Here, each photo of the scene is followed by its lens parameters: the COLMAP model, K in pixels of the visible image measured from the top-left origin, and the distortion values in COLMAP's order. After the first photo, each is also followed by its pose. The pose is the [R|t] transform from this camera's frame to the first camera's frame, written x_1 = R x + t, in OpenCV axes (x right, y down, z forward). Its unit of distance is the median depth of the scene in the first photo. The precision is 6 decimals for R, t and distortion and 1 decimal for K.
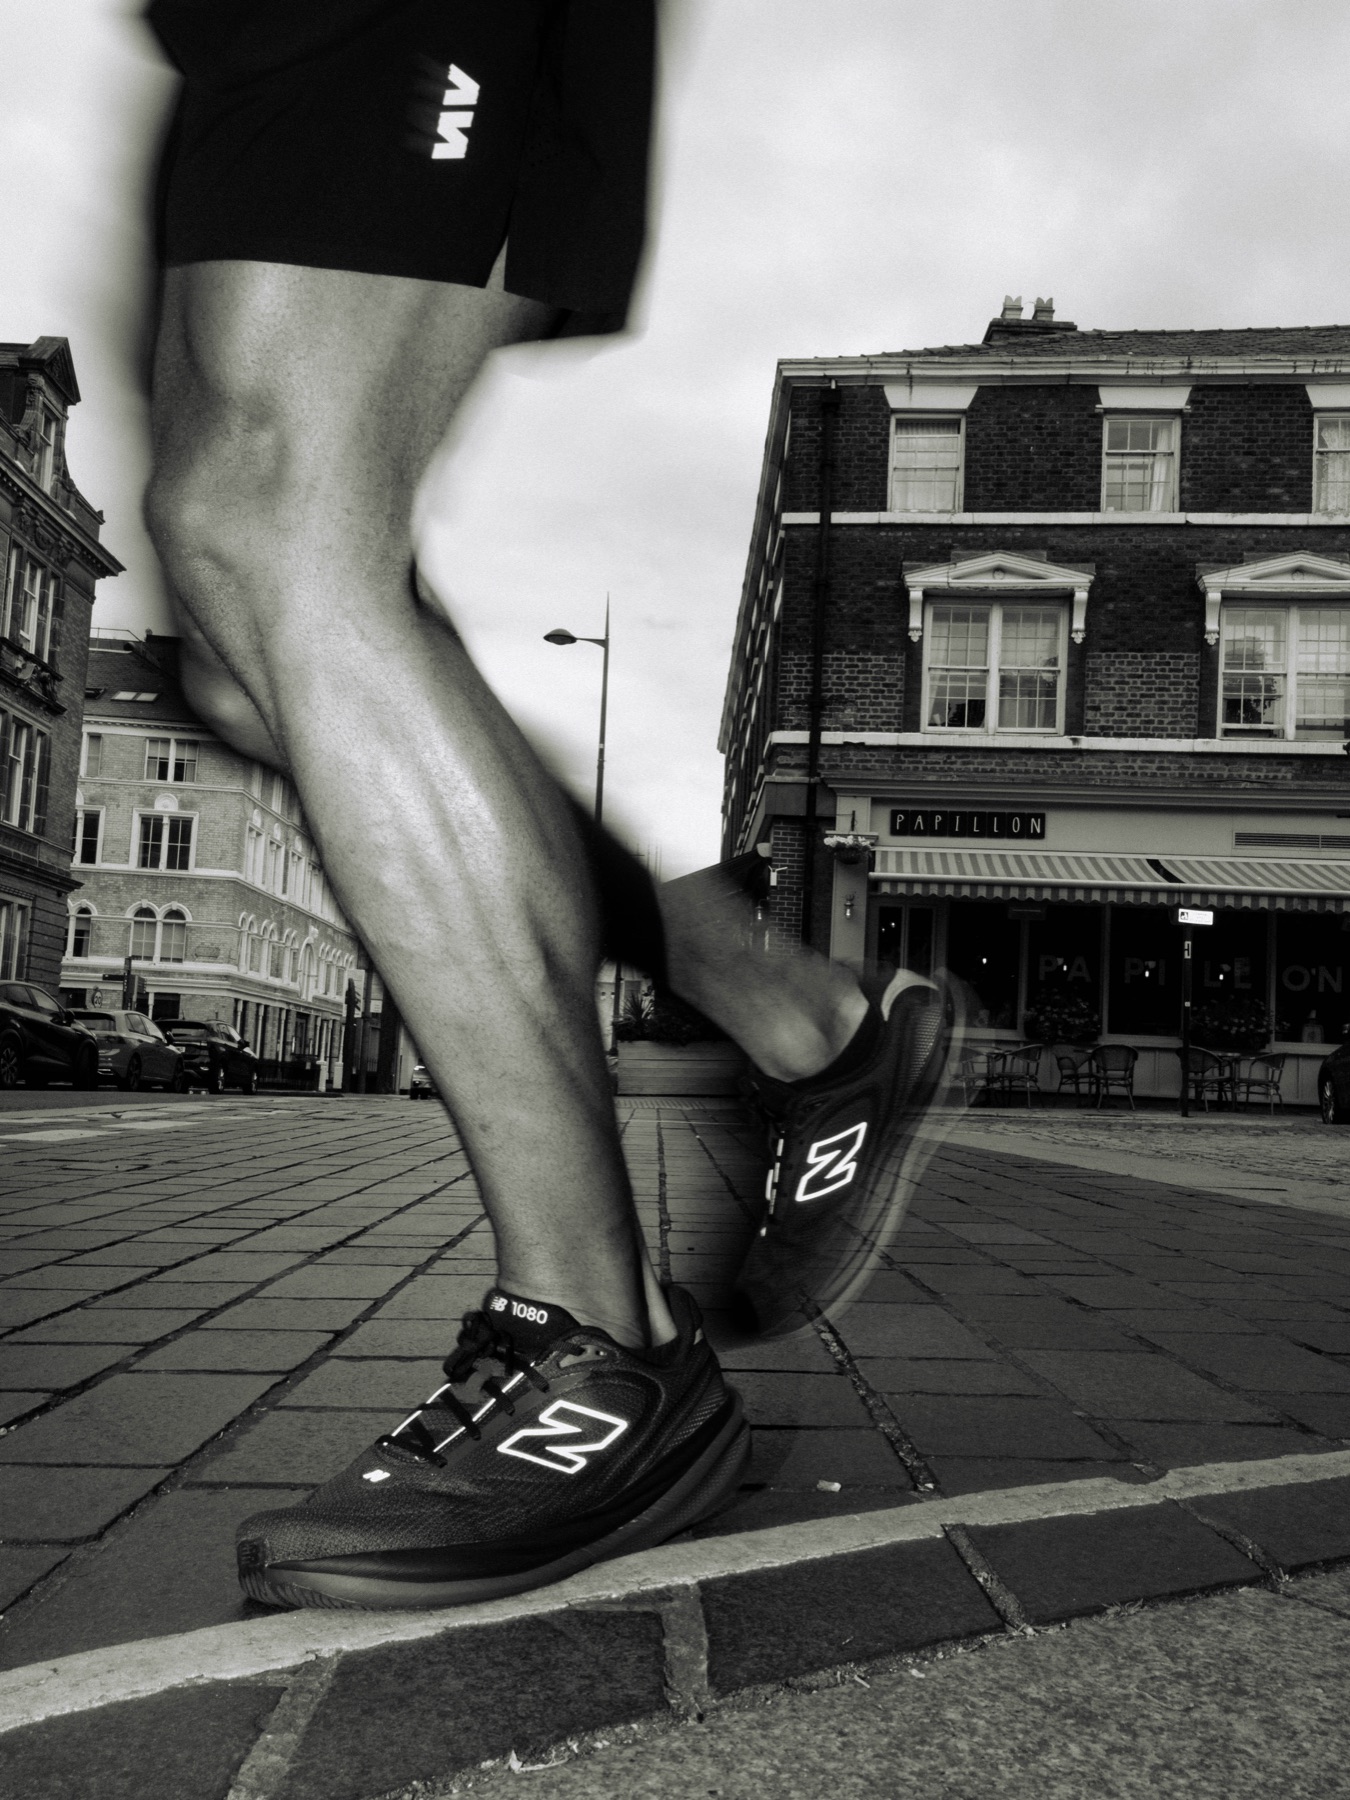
lens RADIAL K [[1425.4, 0, 646.7], [0, 1425.4, 902.1], [0, 0, 1]] dist [0.077952, 0.000701]
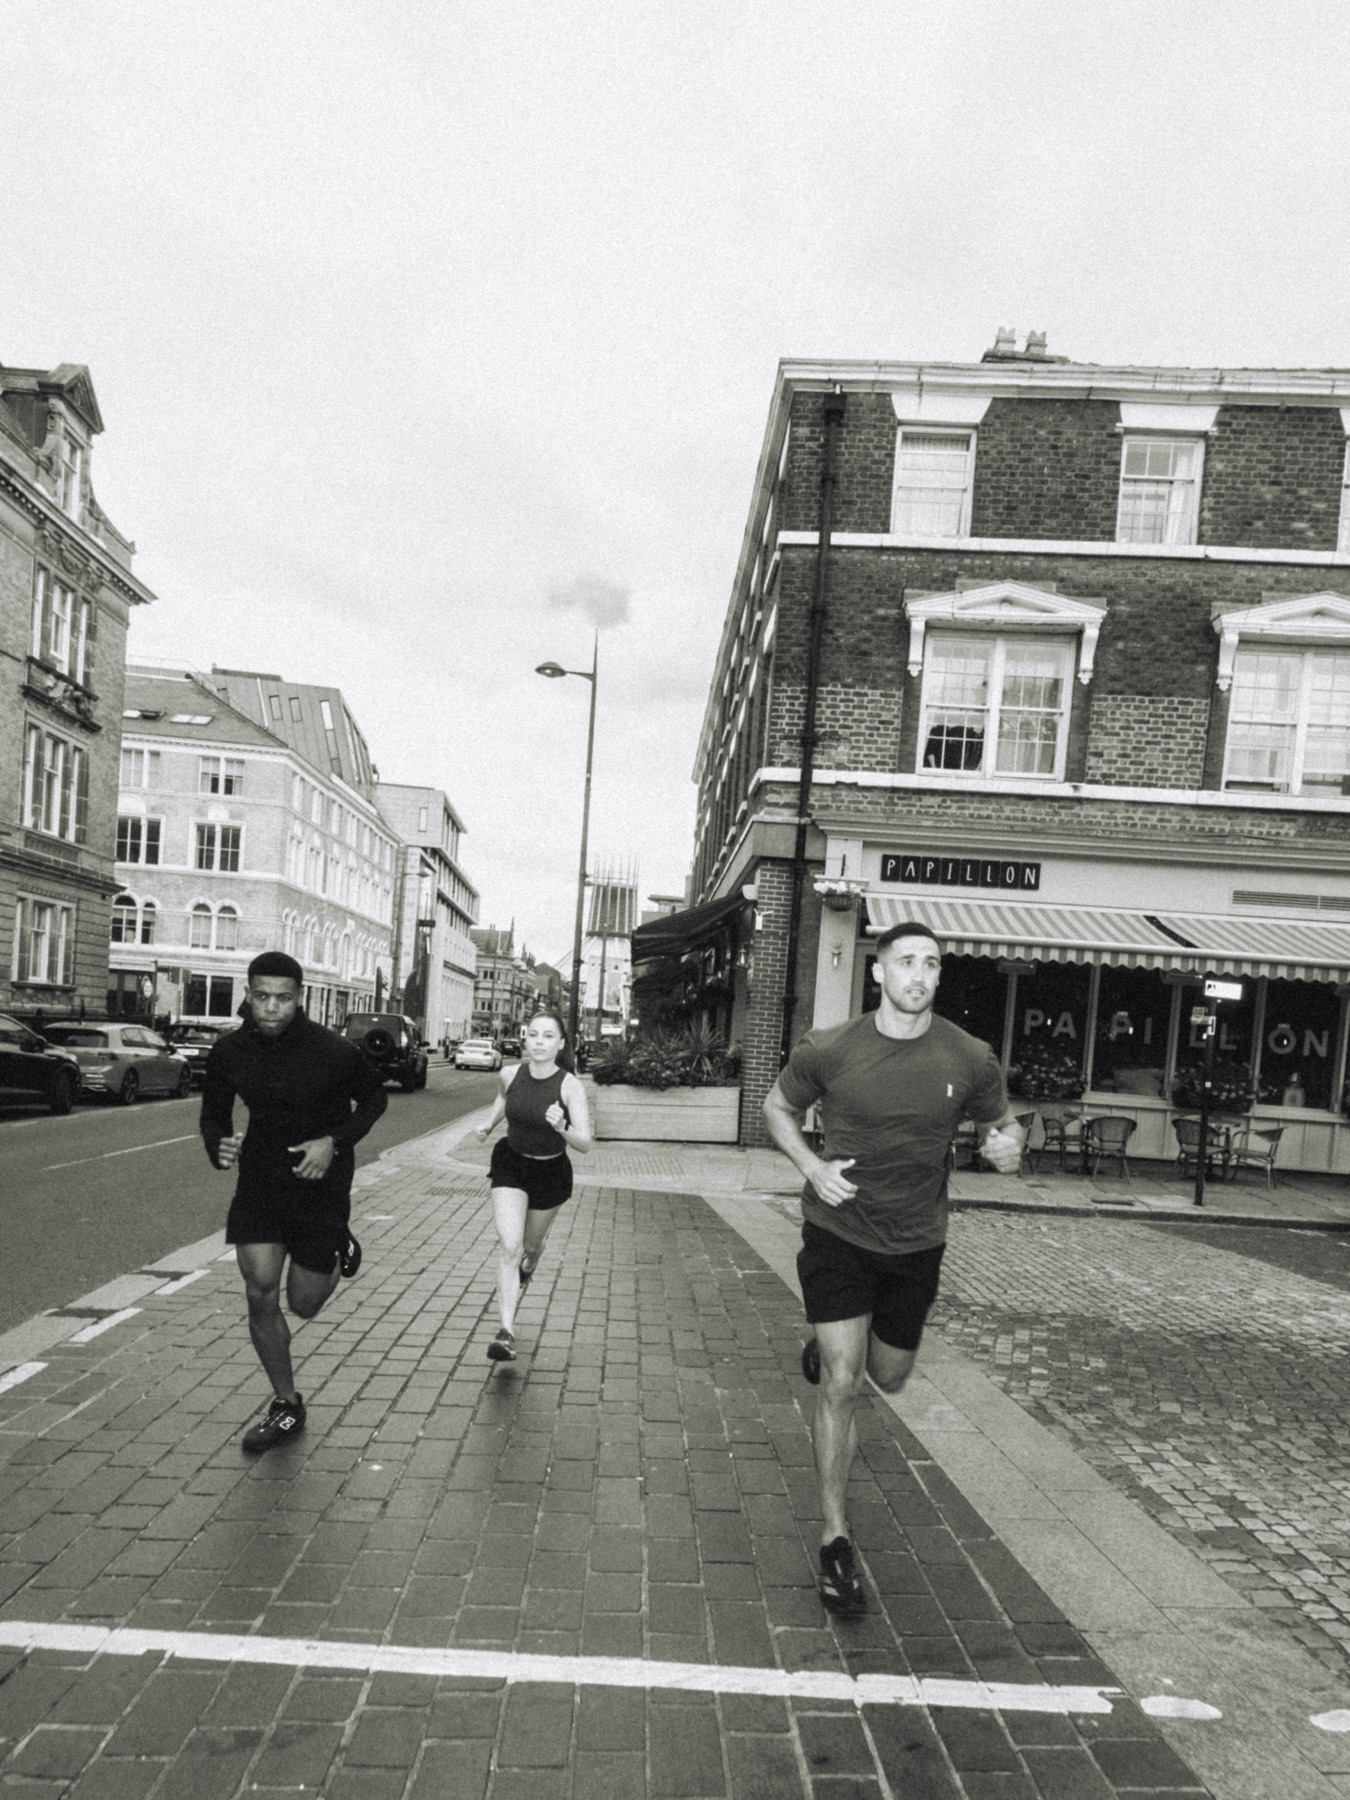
lens RADIAL K [[789.2, 0, 662.1], [0, 789.2, 968.1], [0, 0, 1]] dist [0.000402, 0.007219]
pose [[0.998631, 0.017534, 0.049280, -0.003087], [-0.024131, 0.990328, 0.136632, -0.056555], [-0.046408, -0.137634, 0.989395, 0.456375]]
